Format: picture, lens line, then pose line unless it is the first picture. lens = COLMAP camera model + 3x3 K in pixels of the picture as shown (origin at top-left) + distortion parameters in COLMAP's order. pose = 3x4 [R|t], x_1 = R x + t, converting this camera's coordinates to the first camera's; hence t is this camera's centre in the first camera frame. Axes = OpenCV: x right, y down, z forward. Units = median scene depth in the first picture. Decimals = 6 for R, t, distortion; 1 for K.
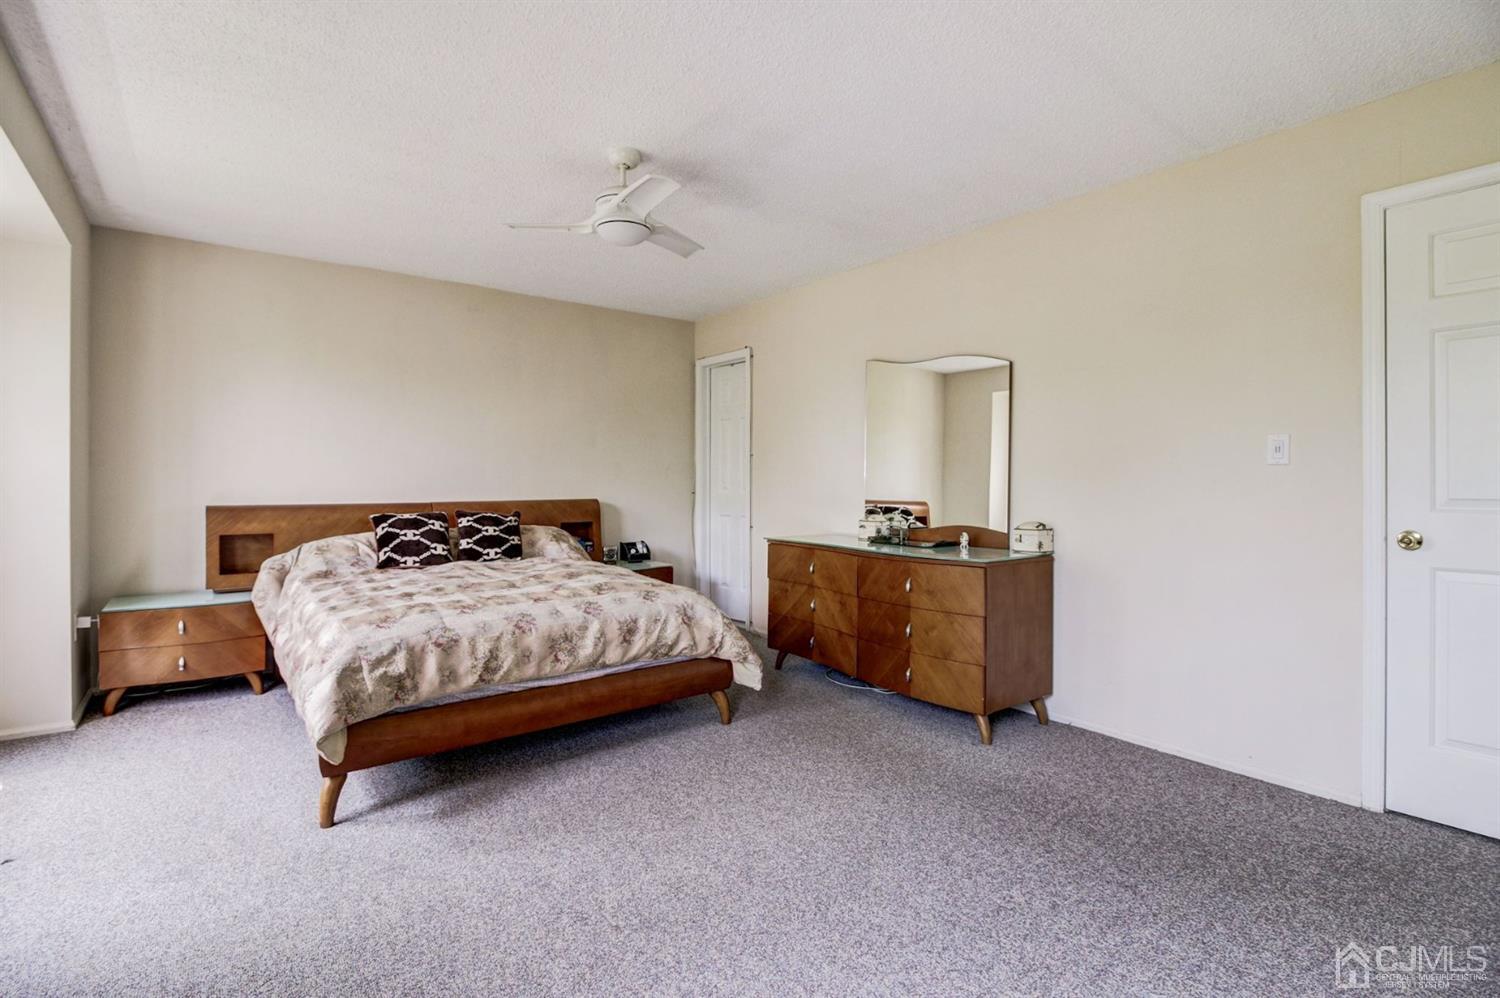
lens RADIAL K [[705.3, 0, 750.0], [0, 705.3, 499.0], [0, 0, 1]] dist [-0.001012, -0.000145]
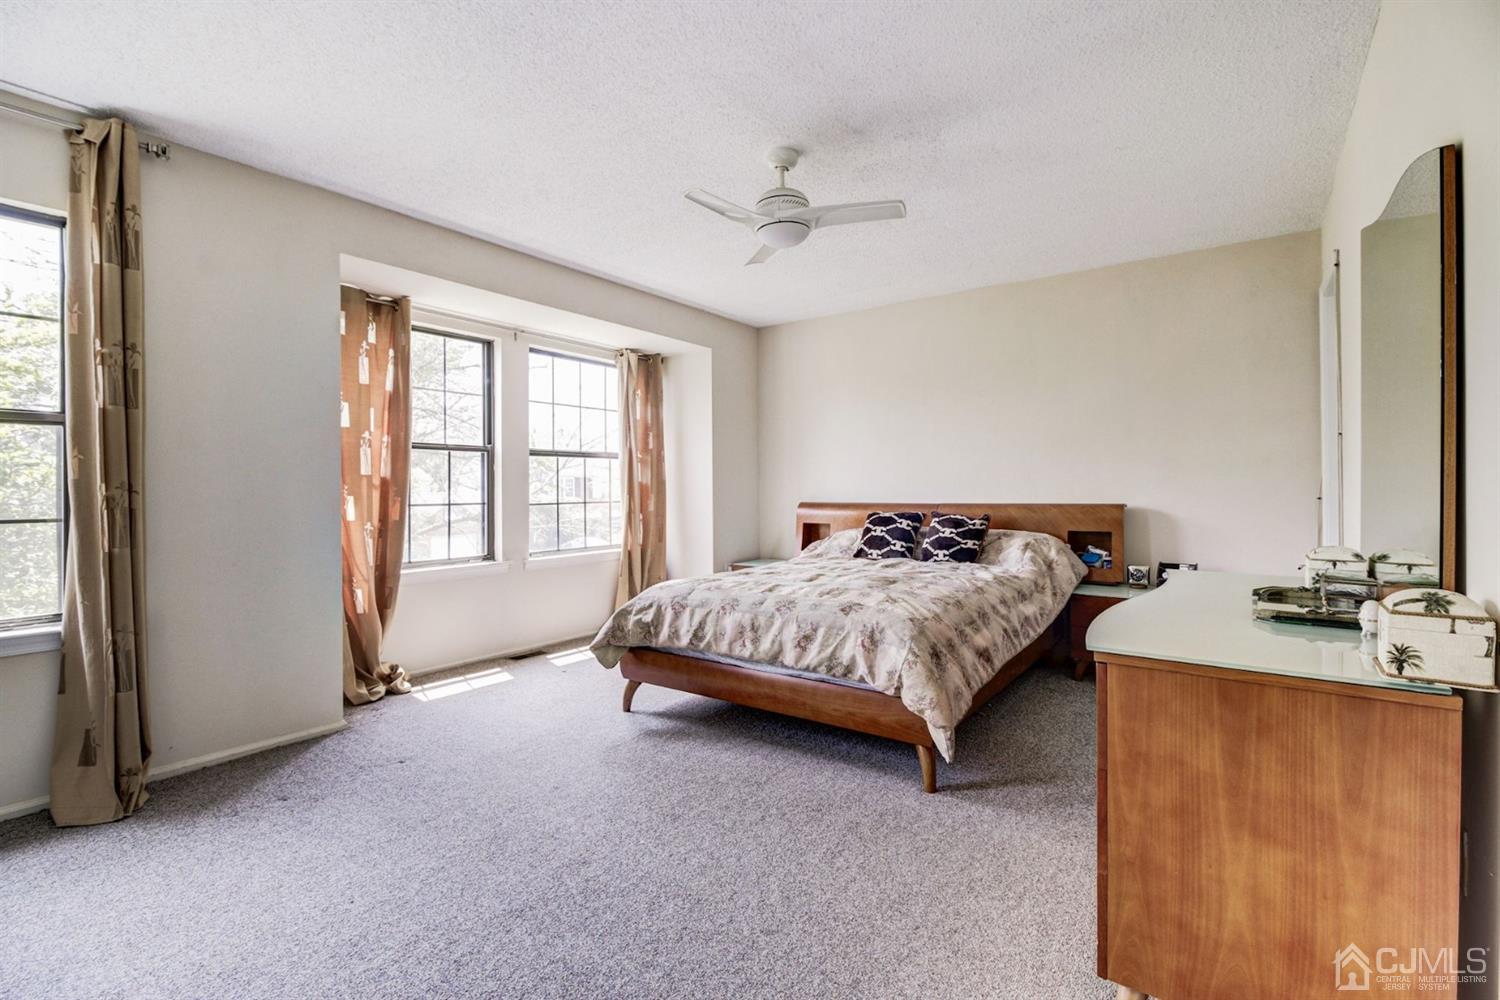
lens RADIAL K [[683.4, 0, 750.0], [0, 683.4, 500.0], [0, 0, 1]] dist [0.000449, -0.000003]
pose [[0.287408, 0.015893, -0.957677, 0.679072], [-0.017484, 0.999783, 0.011345, -0.010569], [0.957649, 0.013483, 0.287623, 0.632221]]
